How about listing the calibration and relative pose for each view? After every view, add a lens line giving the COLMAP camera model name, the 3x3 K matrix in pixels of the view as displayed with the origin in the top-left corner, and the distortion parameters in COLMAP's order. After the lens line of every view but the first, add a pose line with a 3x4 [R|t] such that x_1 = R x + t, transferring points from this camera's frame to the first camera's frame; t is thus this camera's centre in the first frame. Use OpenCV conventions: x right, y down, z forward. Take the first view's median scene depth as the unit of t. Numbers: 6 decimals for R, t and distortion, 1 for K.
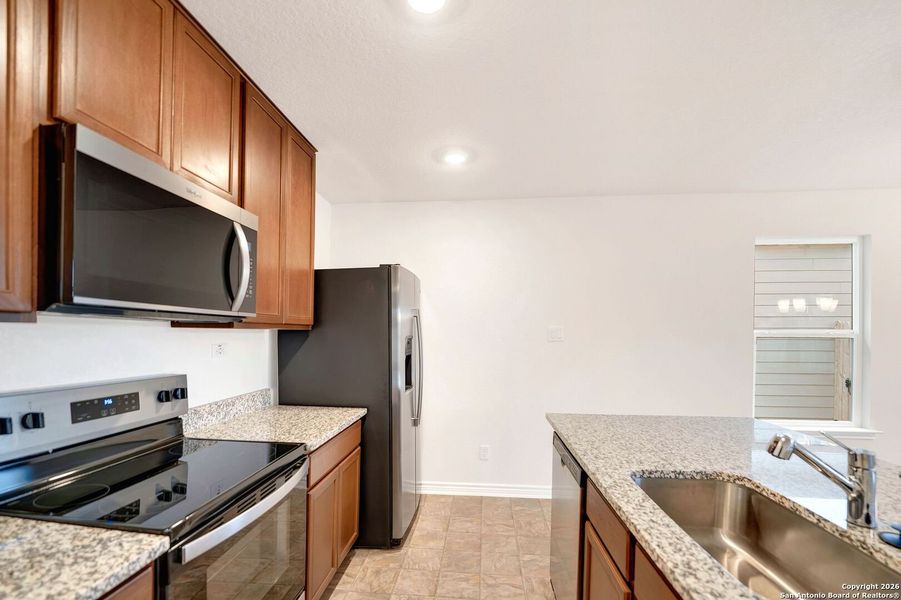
lens RADIAL K [[400.1, 0, 452.5], [0, 400.1, 331.2], [0, 0, 1]] dist [-0.016304, -0.000069]
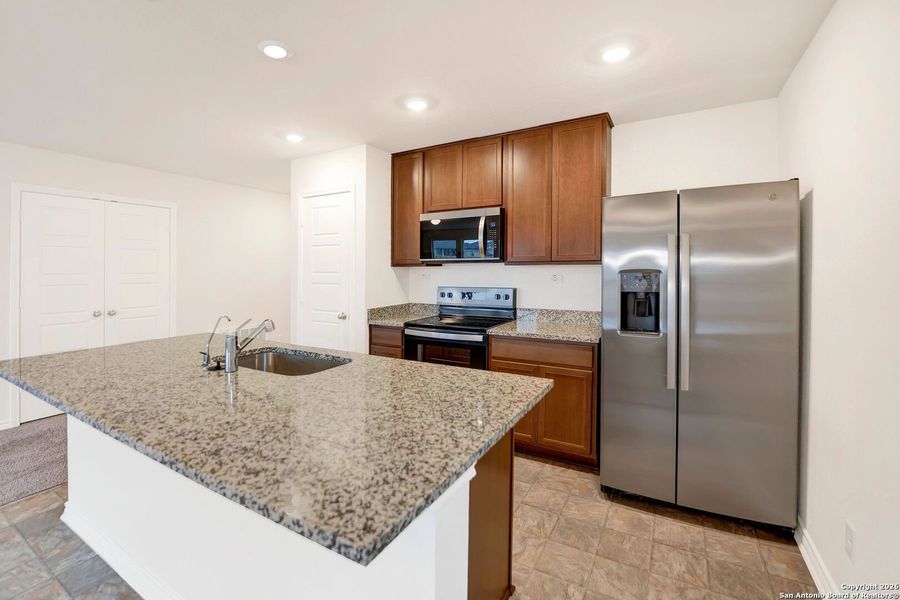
lens RADIAL K [[409.6, 0, 429.2], [0, 409.6, 266.9], [0, 0, 1]] dist [-0.021915, 0.000034]
pose [[-0.446016, -0.016991, -0.894864, 1.413575], [0.000617, 0.999814, -0.019291, 0.037177], [0.895025, -0.009156, -0.445923, 1.574462]]
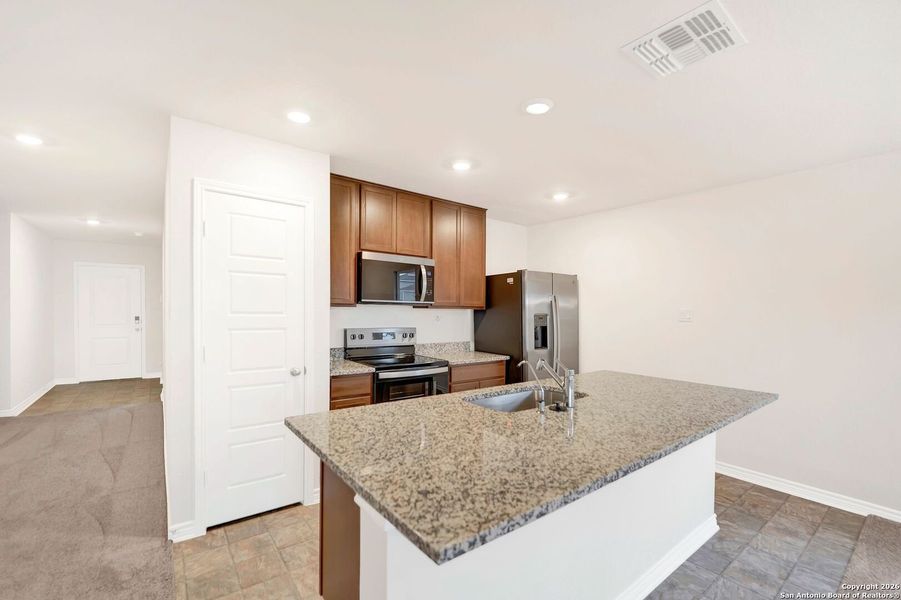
lens RADIAL K [[400.1, 0, 452.5], [0, 400.1, 331.2], [0, 0, 1]] dist [-0.016304, -0.000069]
pose [[0.679712, 0.037040, -0.732543, 1.264644], [-0.004603, 0.998920, 0.046238, 0.015465], [0.733465, -0.028056, 0.679148, -0.482526]]
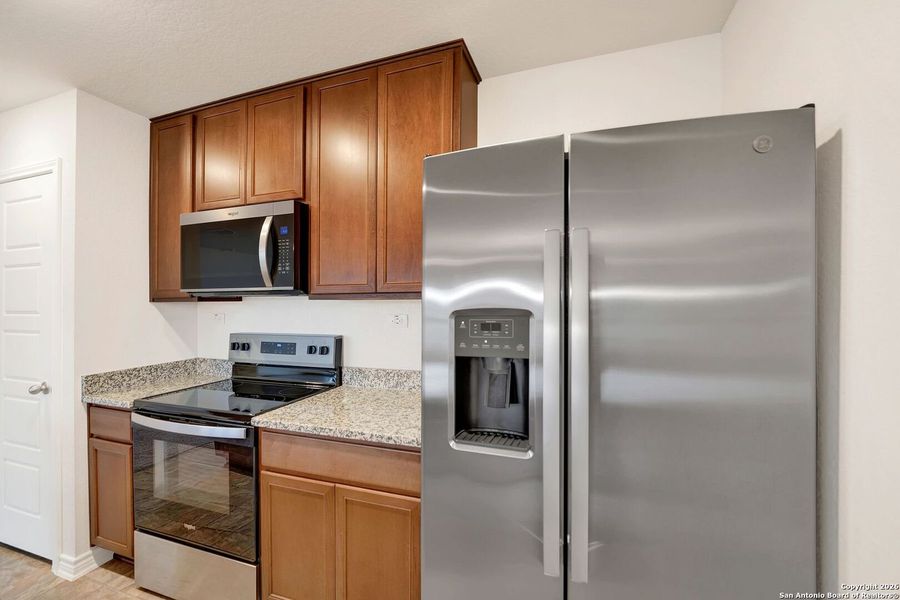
lens RADIAL K [[377.4, 0, 450.0], [0, 377.4, 300.0], [0, 0, 1]] dist [-0.000381, 0.000107]
pose [[-0.250774, -0.018256, -0.967873, 0.420079], [0.005471, 0.999779, -0.020275, 0.015869], [0.968030, -0.010380, -0.250619, 1.690200]]
